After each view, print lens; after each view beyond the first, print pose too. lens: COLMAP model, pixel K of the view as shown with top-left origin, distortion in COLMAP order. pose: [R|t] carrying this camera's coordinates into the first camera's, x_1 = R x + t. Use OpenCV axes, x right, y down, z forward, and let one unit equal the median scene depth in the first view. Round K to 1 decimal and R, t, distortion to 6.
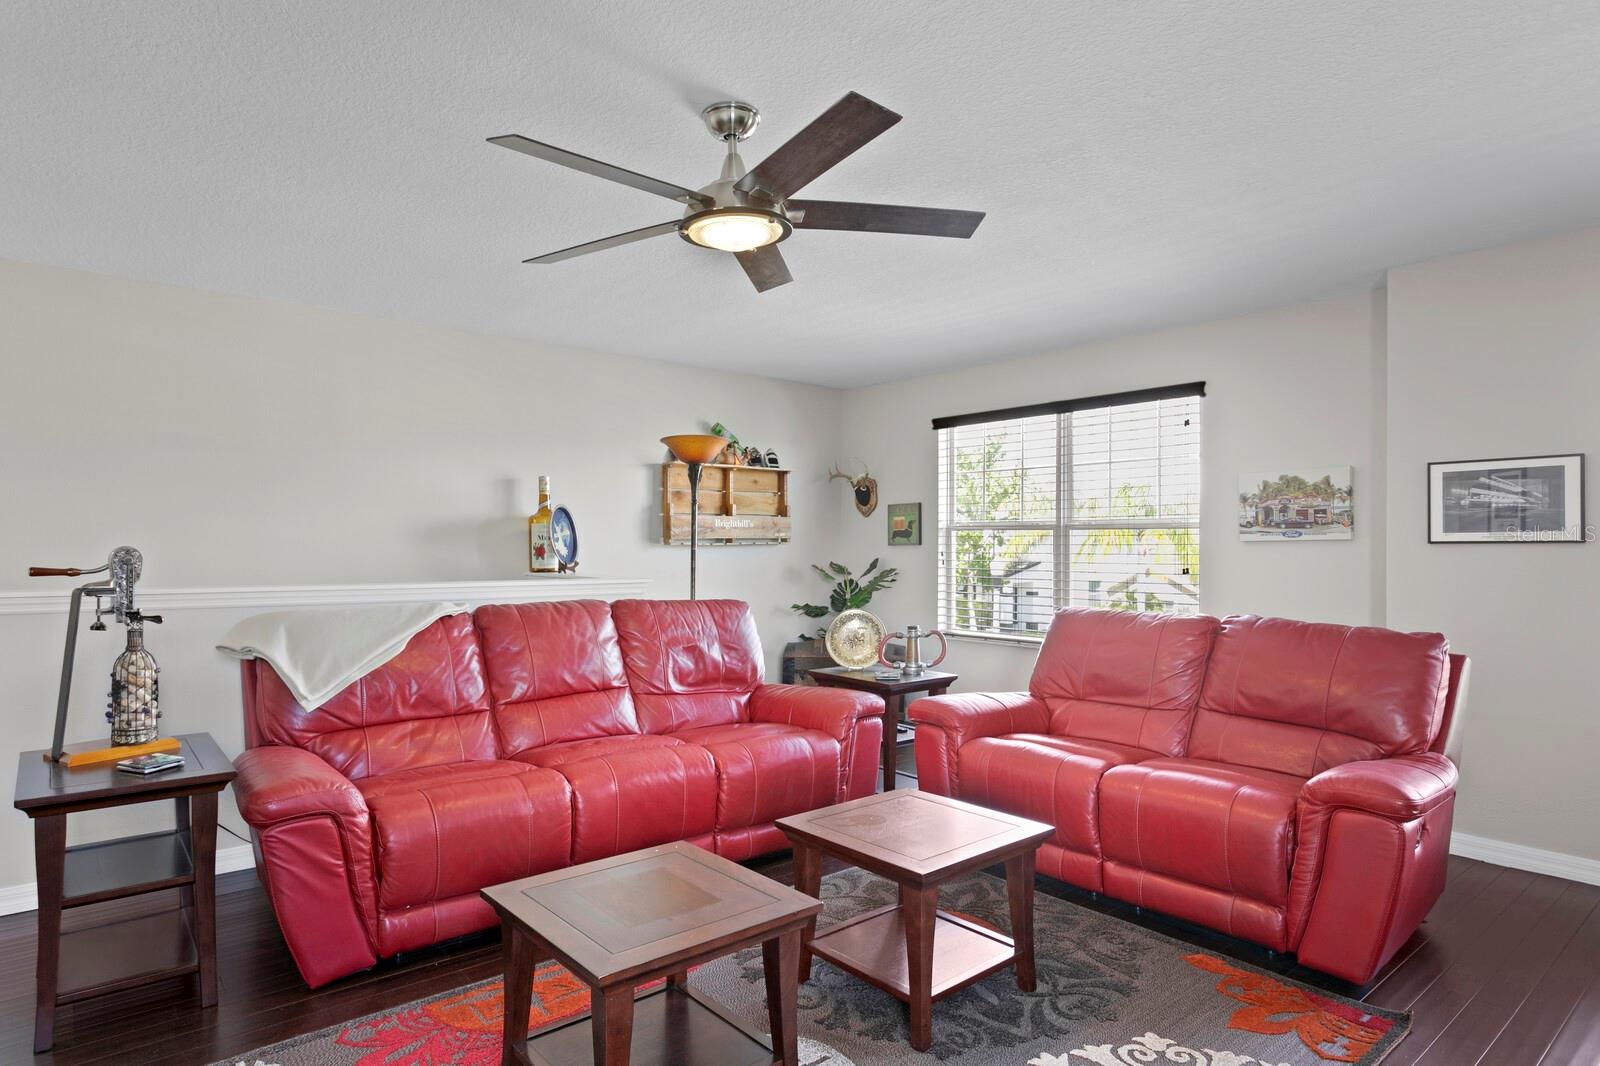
lens RADIAL K [[914.5, 0, 774.0], [0, 914.5, 549.1], [0, 0, 1]] dist [0.000681, 0.000375]
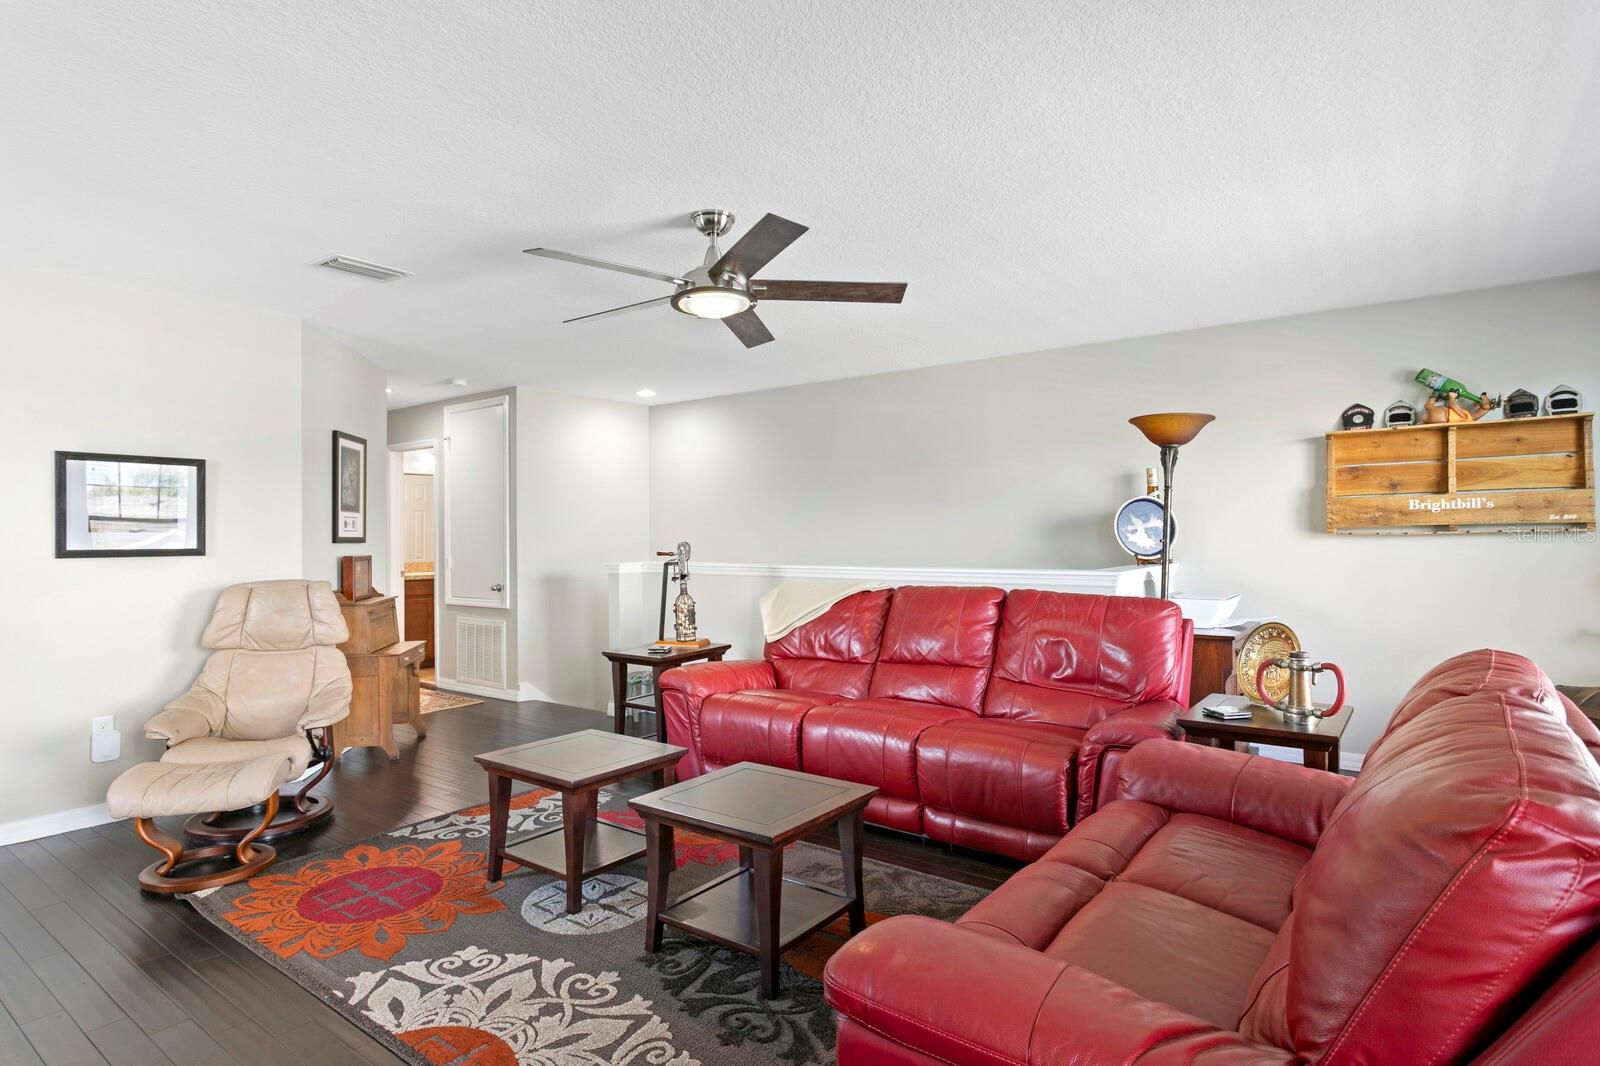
lens RADIAL K [[864.8, 0, 800.0], [0, 864.8, 533.0], [0, 0, 1]] dist [0.015638, 0.000148]
pose [[0.227479, -0.011444, -0.973716, 0.696513], [0.004319, 0.999933, -0.010744, -0.000388], [0.973773, -0.001761, 0.227513, 0.481160]]
